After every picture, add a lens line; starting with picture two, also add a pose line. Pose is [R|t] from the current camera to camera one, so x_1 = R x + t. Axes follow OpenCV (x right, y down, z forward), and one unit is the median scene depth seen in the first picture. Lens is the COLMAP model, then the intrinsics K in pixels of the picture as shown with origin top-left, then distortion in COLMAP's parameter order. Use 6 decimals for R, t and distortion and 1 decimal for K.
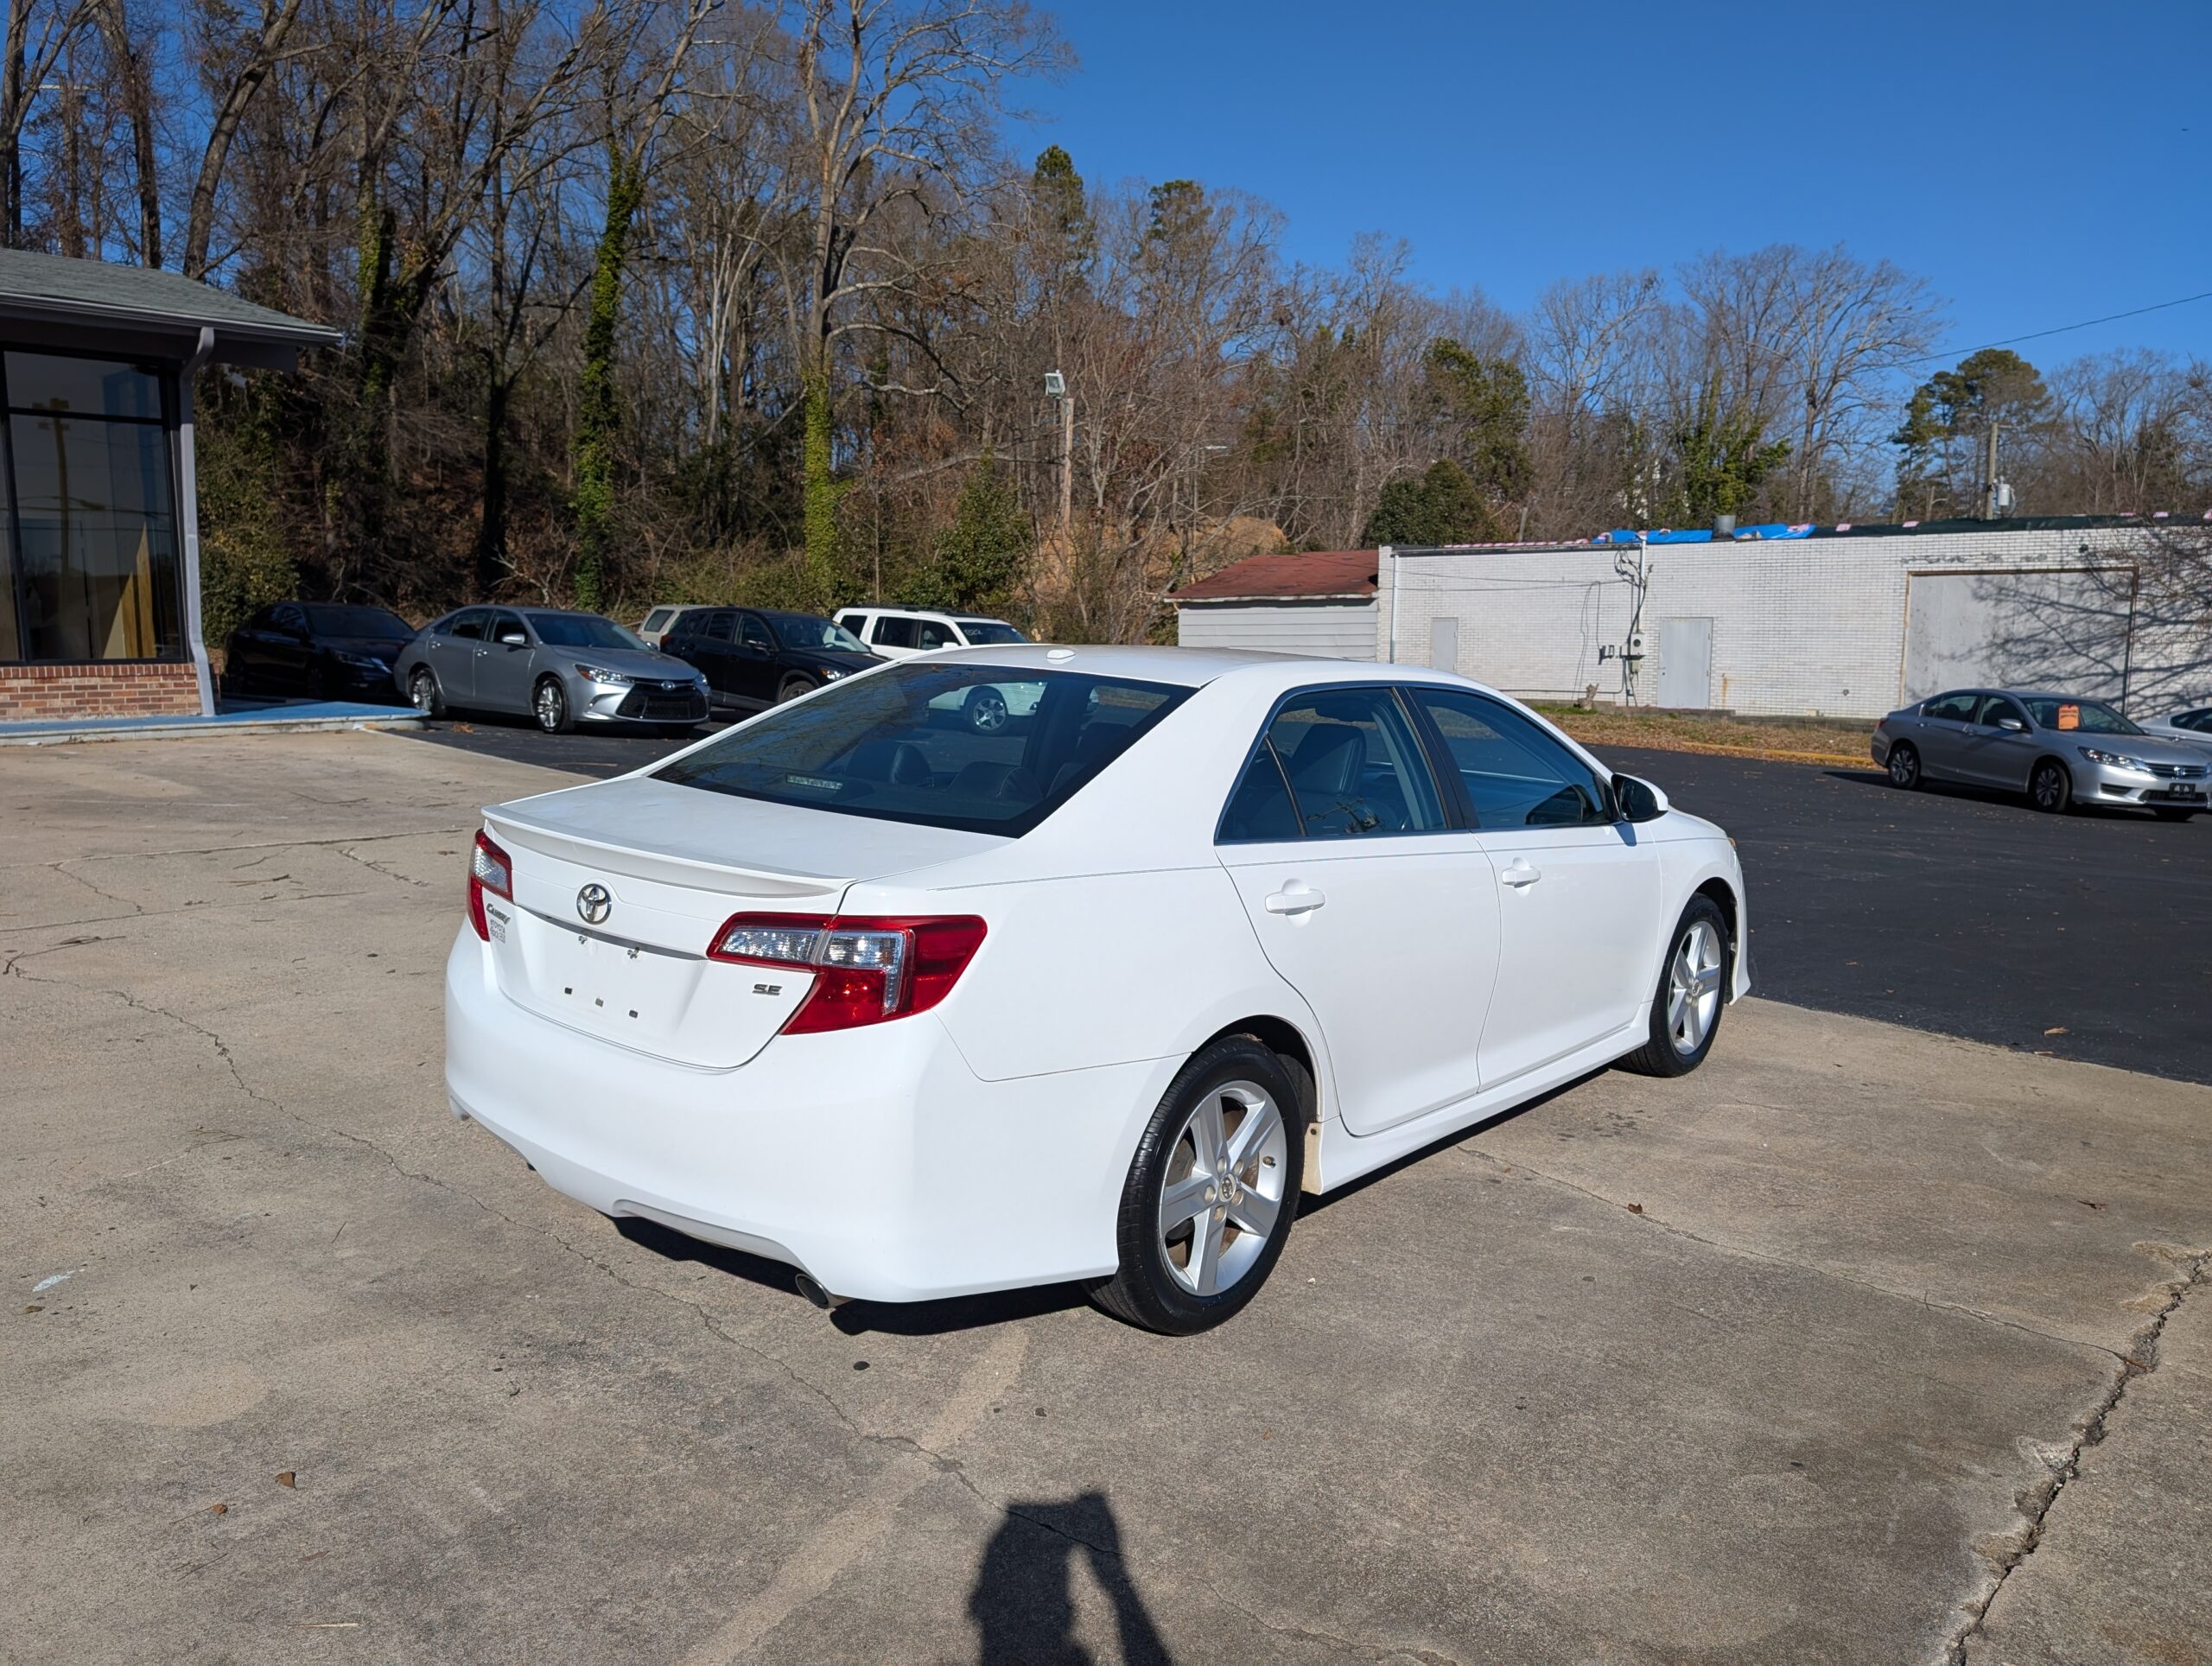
lens RADIAL K [[1594.0, 0, 1106.3], [0, 1594.0, 824.3], [0, 0, 1]] dist [0.013582, -0.009296]
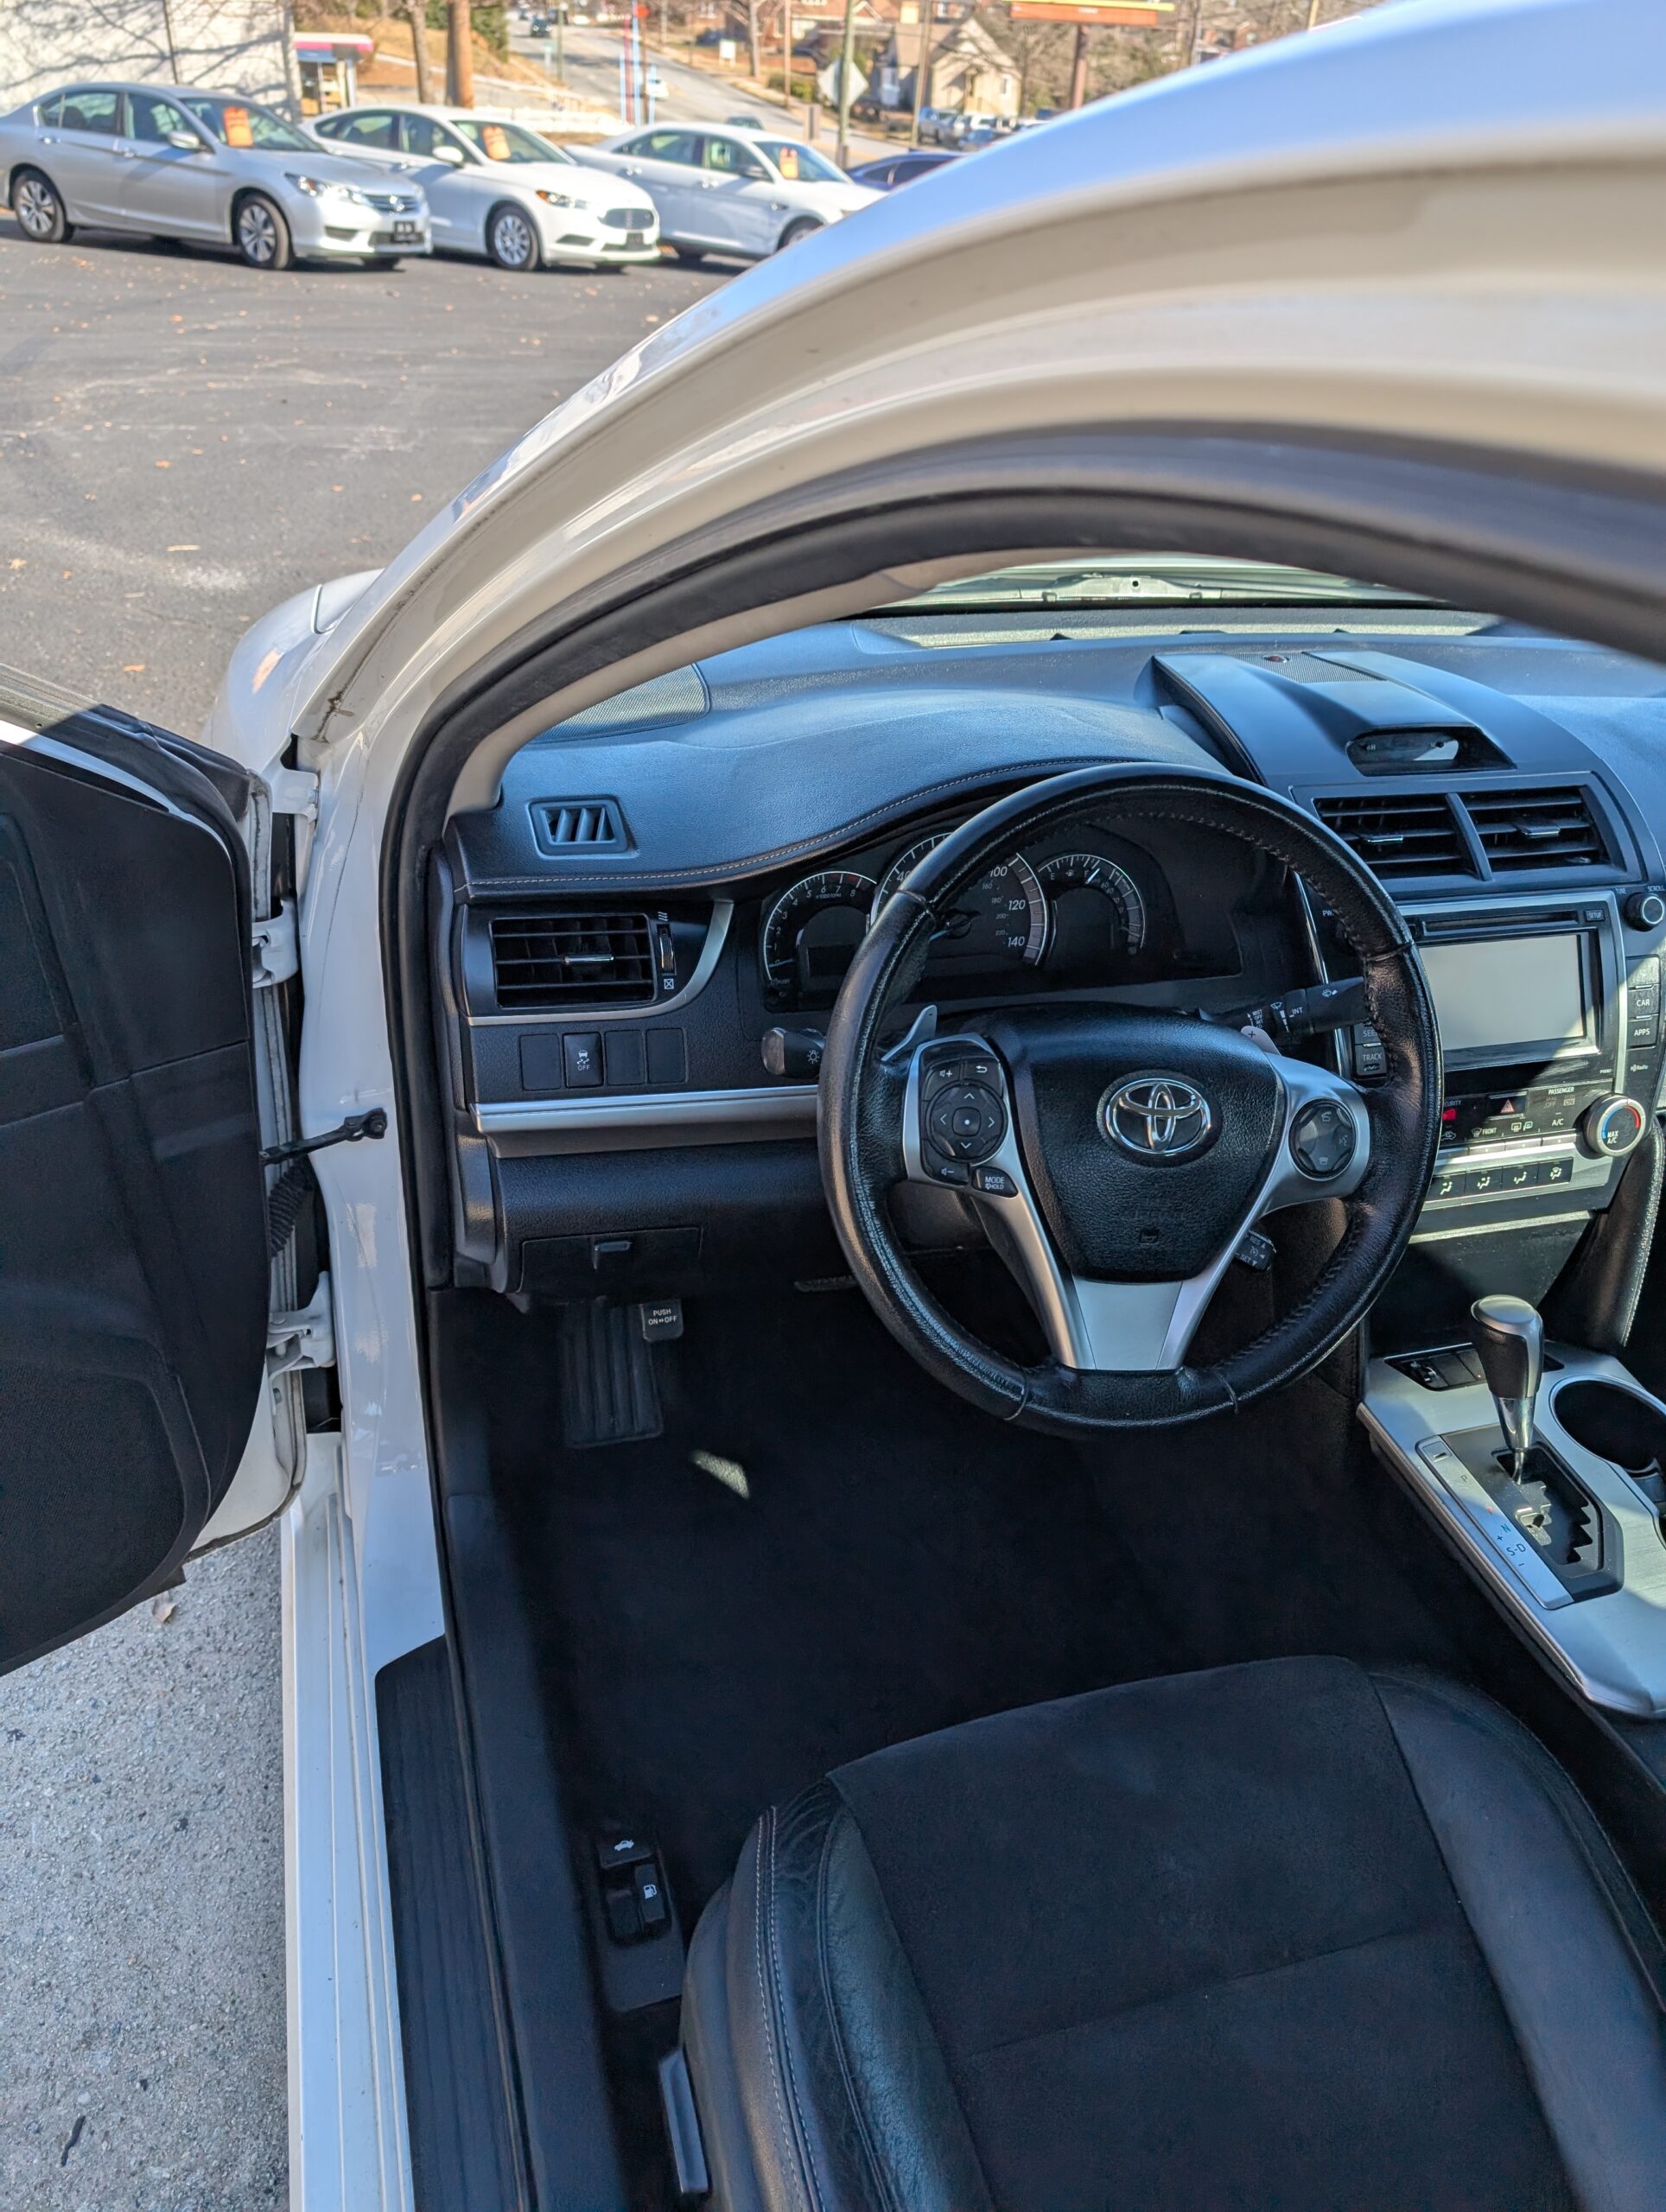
lens RADIAL K [[1603.9, 0, 875.6], [0, 1603.9, 1101.7], [0, 0, 1]] dist [0.019033, -0.019624]
pose [[0.525672, -0.448634, 0.722770, -0.006946], [0.058591, 0.866707, 0.495365, -0.017819], [-0.848667, -0.218052, 0.481889, 0.175230]]
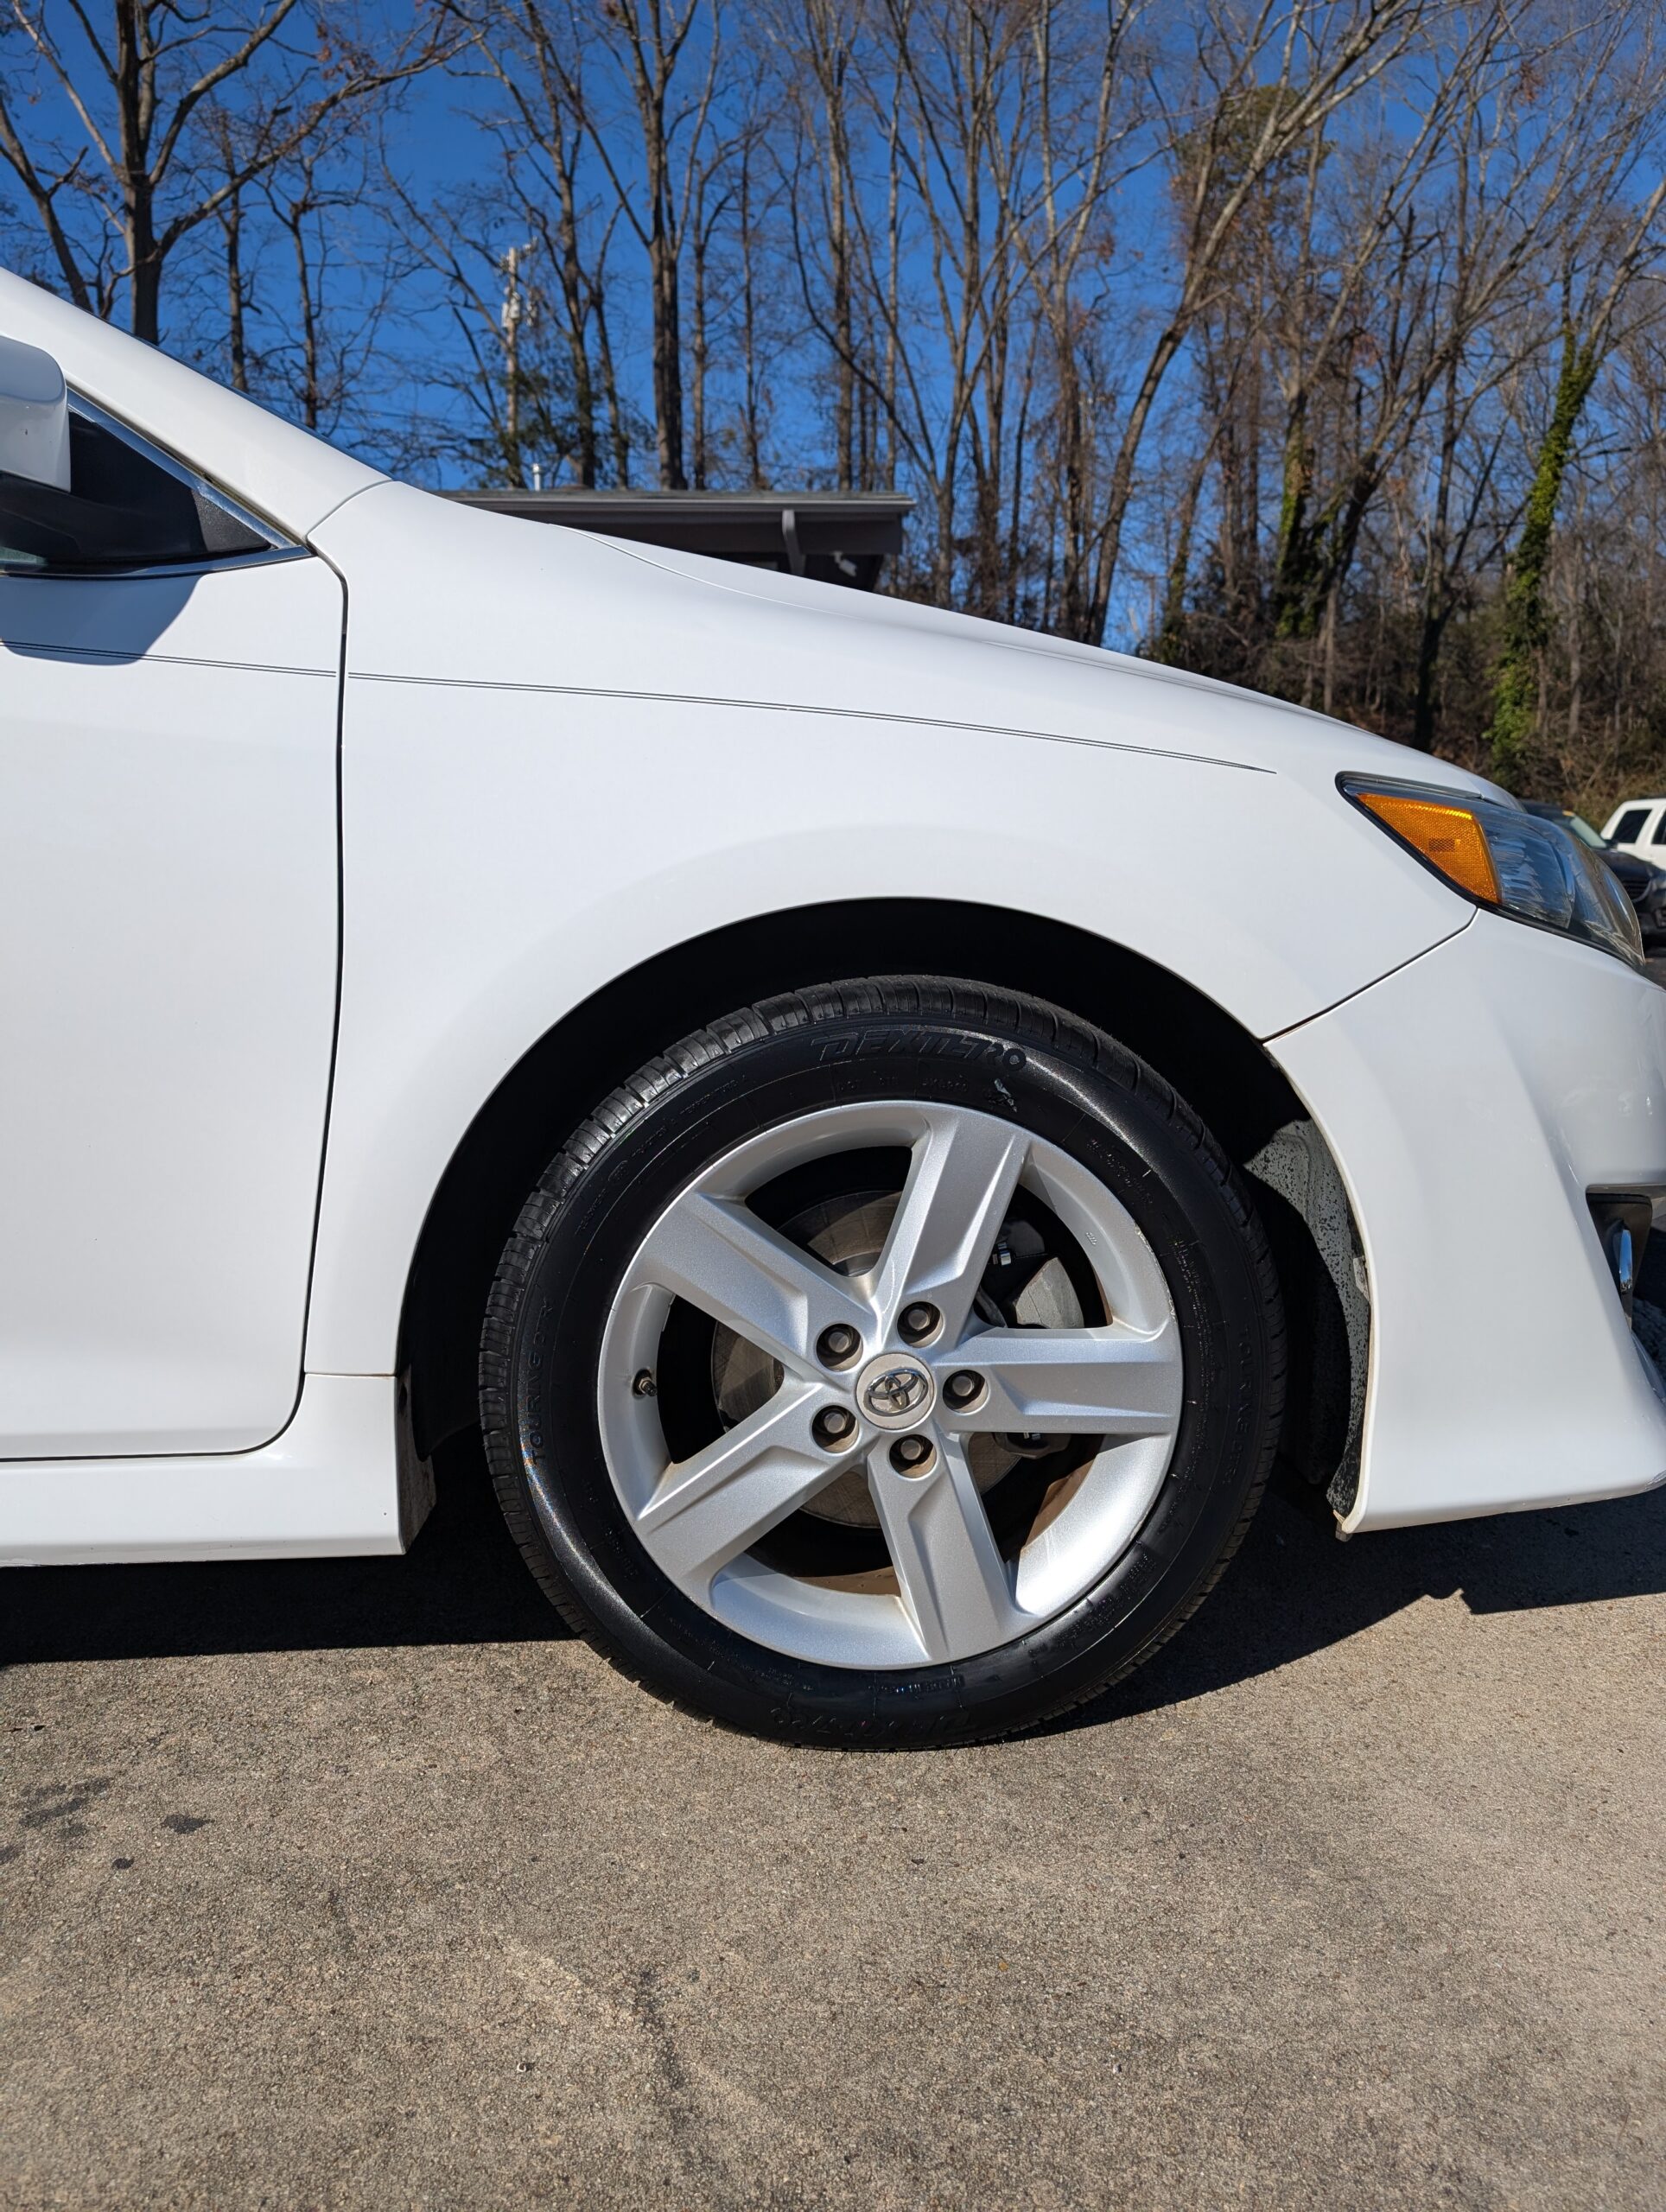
lens RADIAL K [[1588.4, 0, 855.6], [0, 1588.4, 1091.1], [0, 0, 1]] dist [0.008166, -0.003798]
pose [[0.719903, 0.082591, -0.689143, 0.096120], [-0.082985, 0.996015, 0.032679, 0.009758], [0.689095, 0.033663, 0.723888, 0.154211]]
